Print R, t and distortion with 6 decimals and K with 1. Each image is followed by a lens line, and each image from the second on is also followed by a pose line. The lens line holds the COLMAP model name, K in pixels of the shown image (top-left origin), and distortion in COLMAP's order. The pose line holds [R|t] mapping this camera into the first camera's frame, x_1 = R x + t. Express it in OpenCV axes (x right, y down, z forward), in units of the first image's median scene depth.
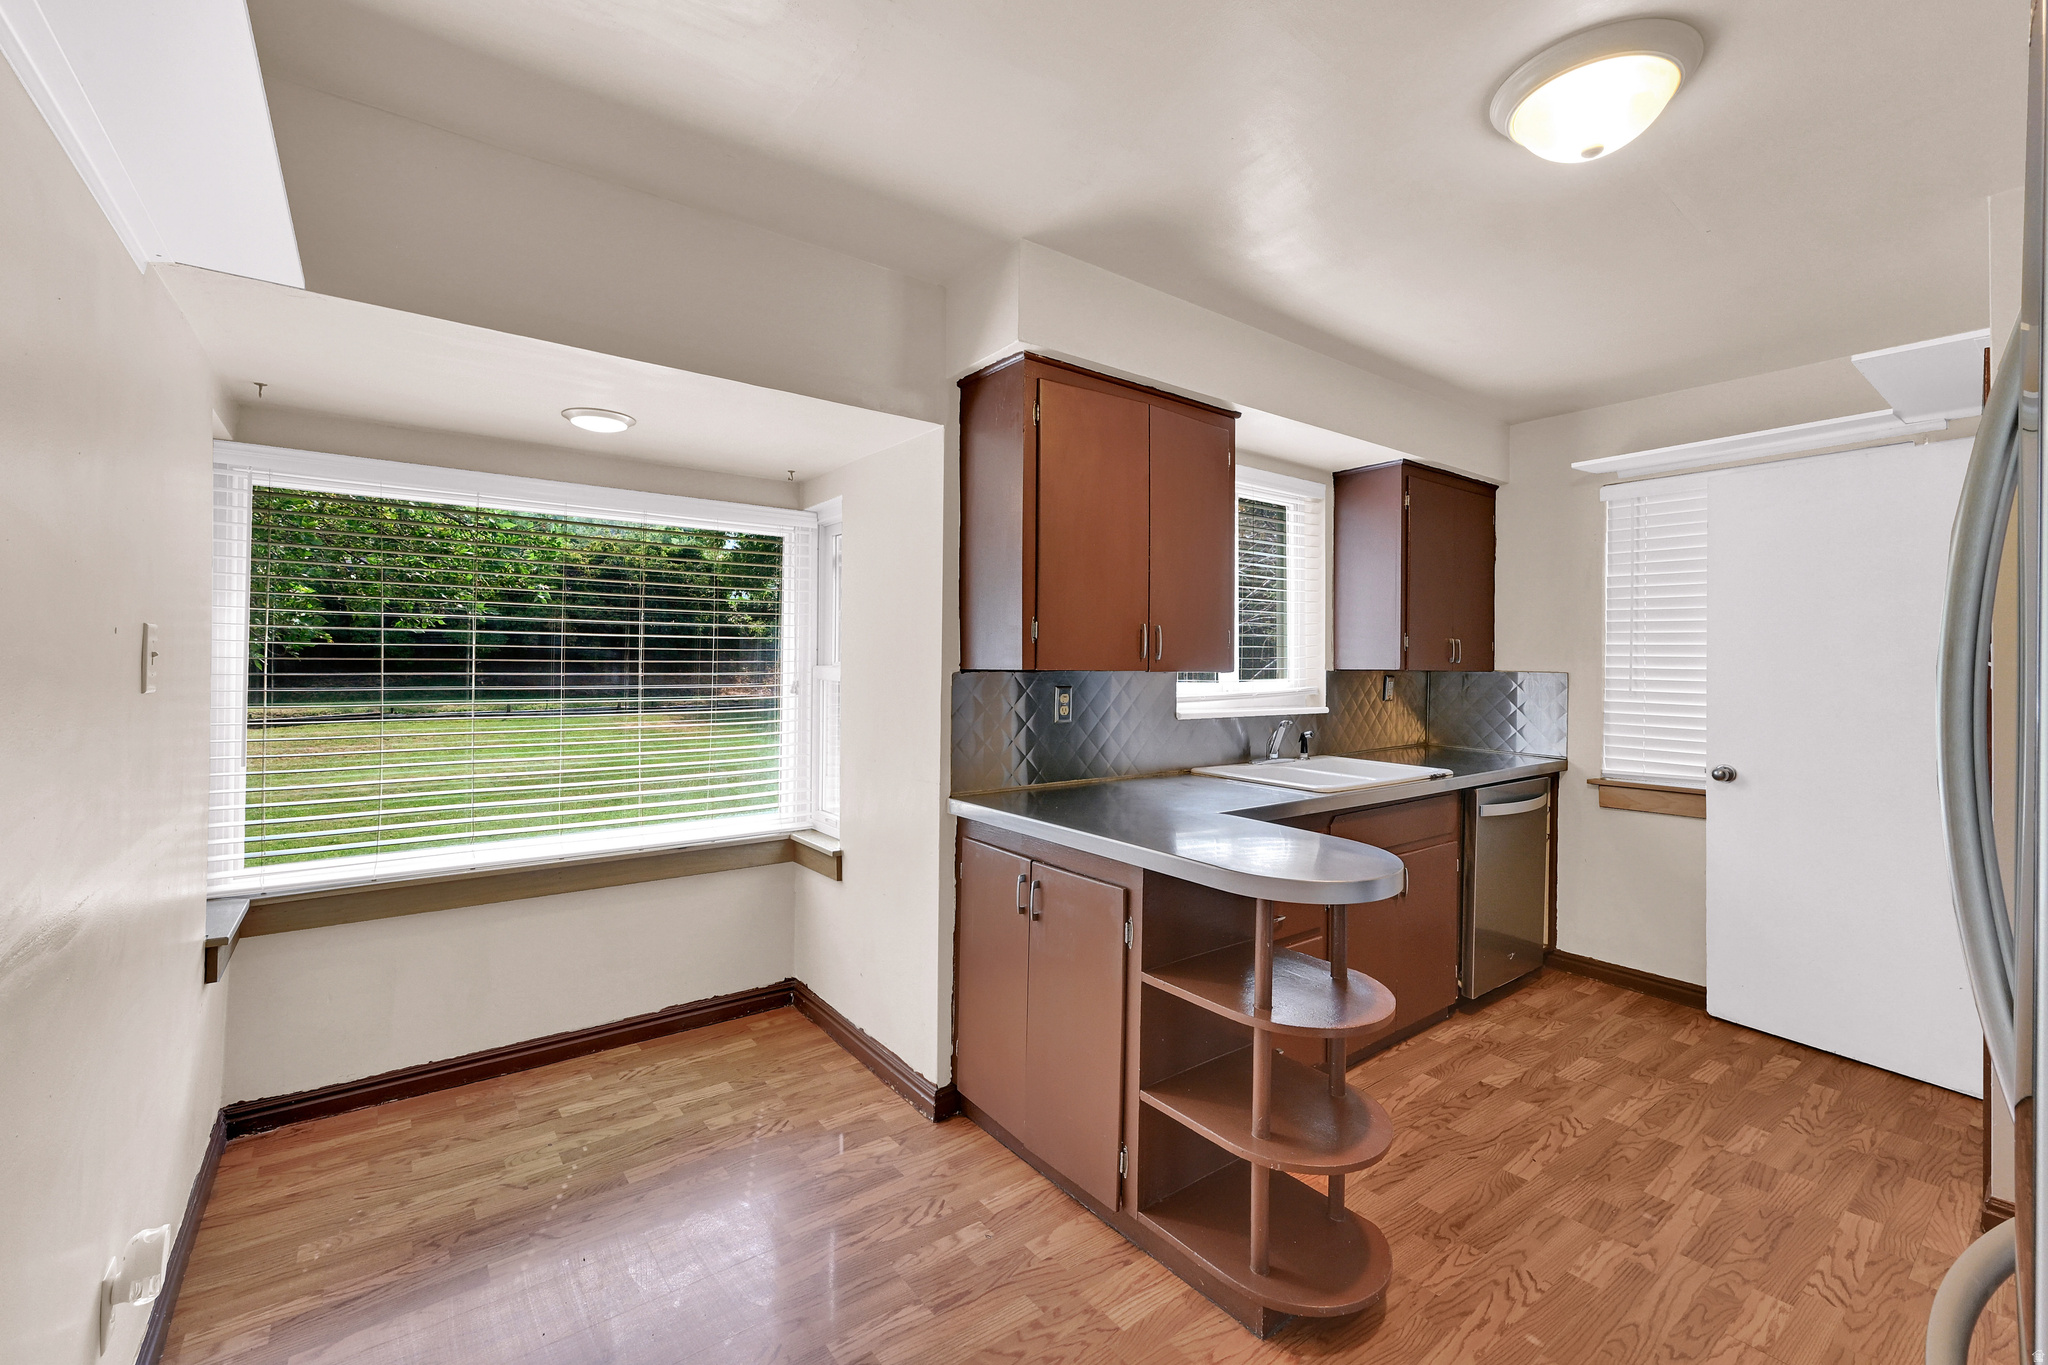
lens RADIAL K [[826.7, 0, 1039.8], [0, 826.7, 649.5], [0, 0, 1]] dist [-0.000242, 0.000726]
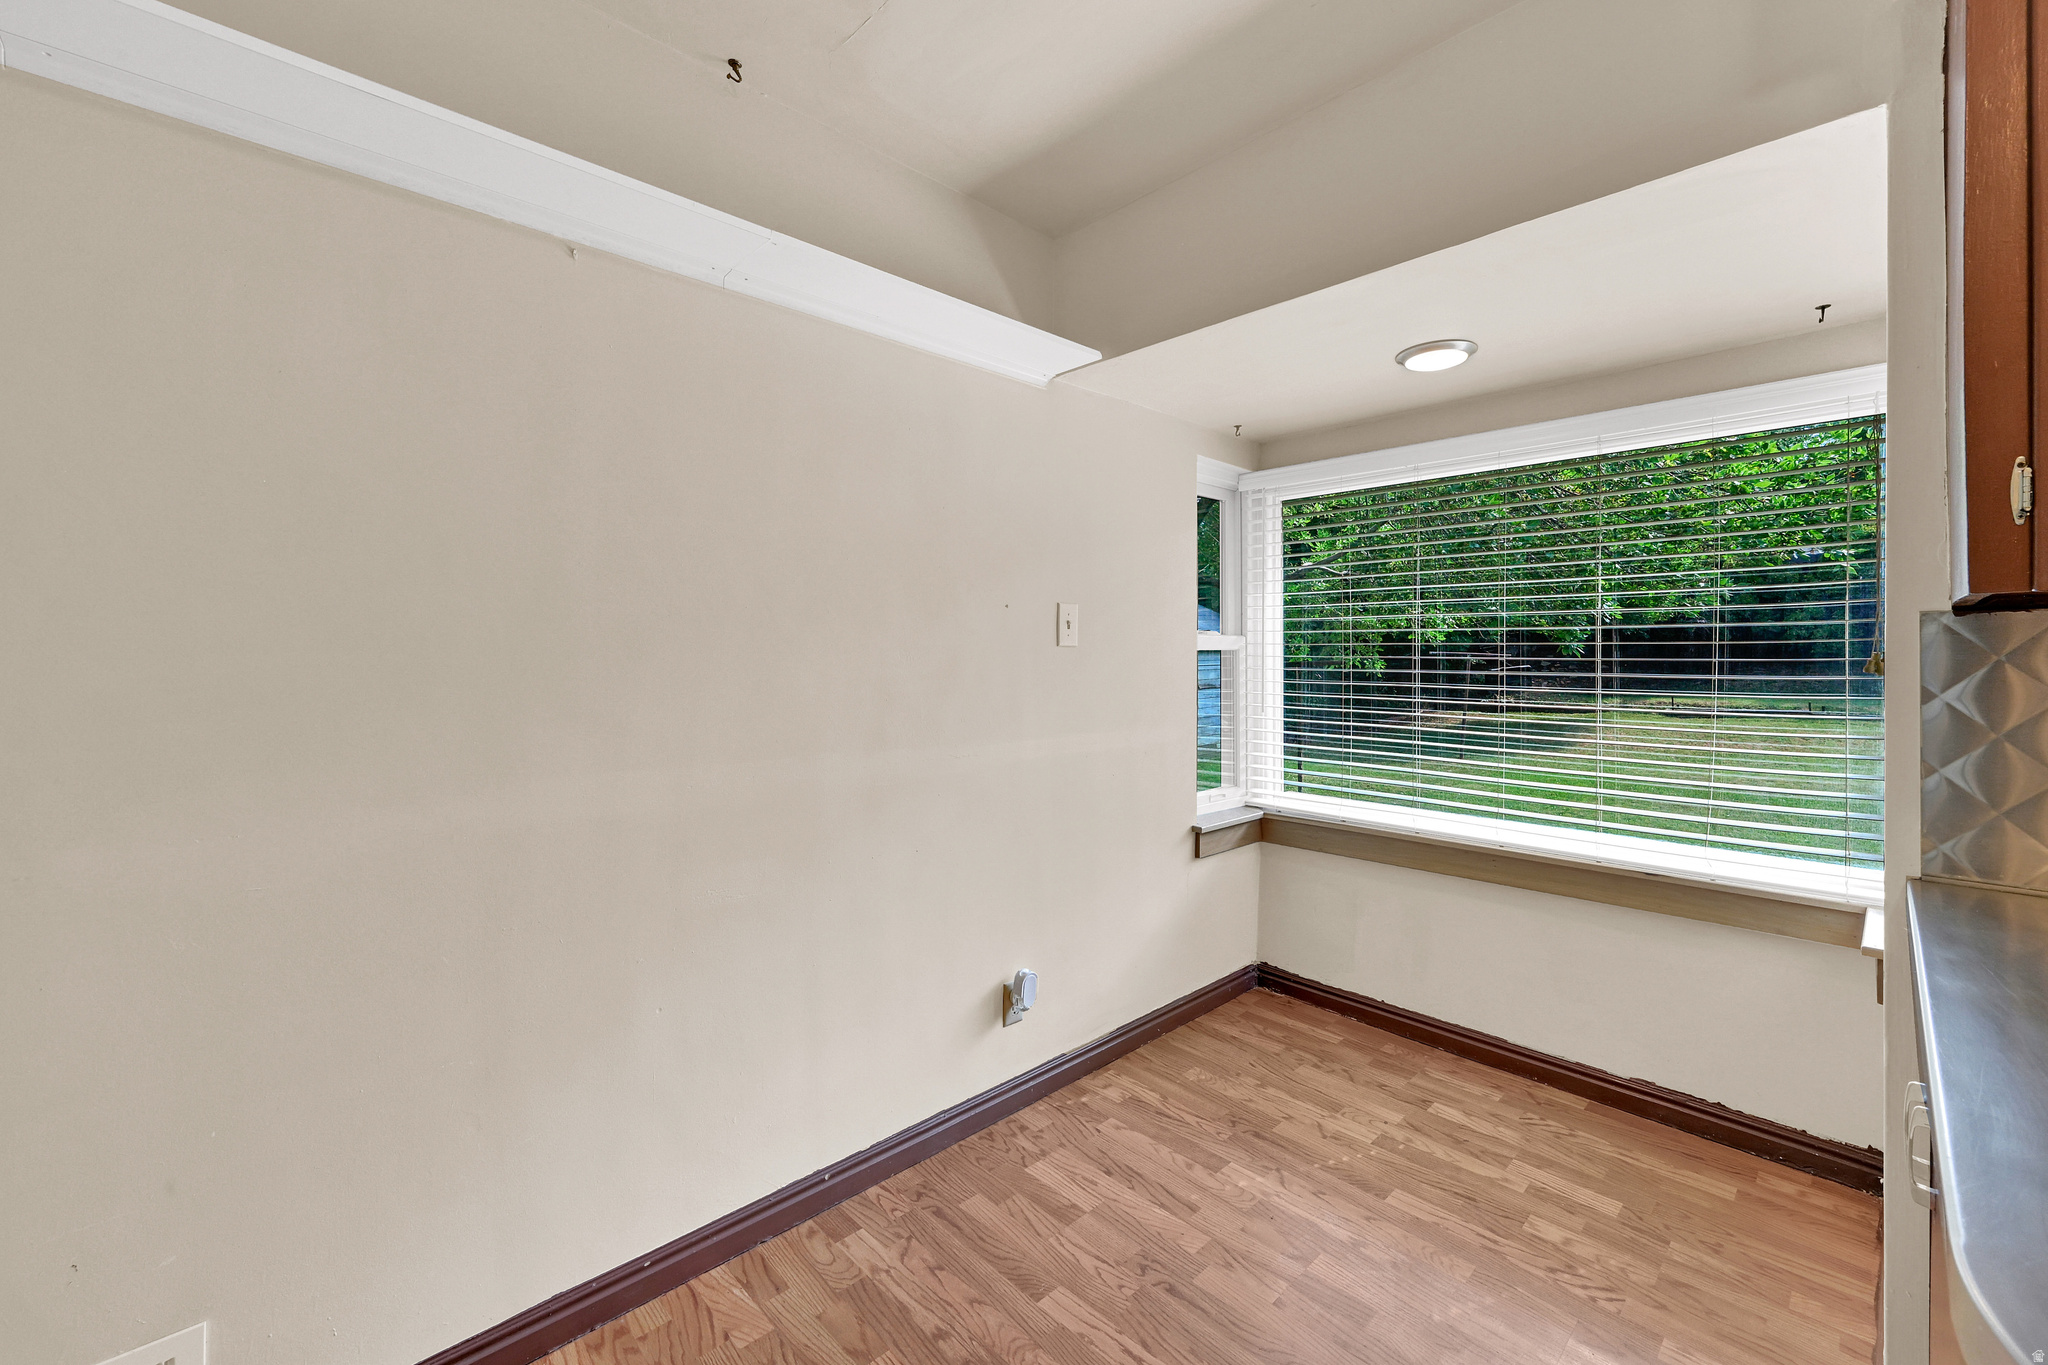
lens RADIAL K [[826.7, 0, 1045.5], [0, 826.7, 653.4], [0, 0, 1]] dist [-0.000242, 0.000726]
pose [[0.118380, -0.008430, -0.992933, 0.307017], [0.015456, 0.999858, -0.006646, 0.047186], [0.992848, -0.014560, 0.118494, 0.469029]]
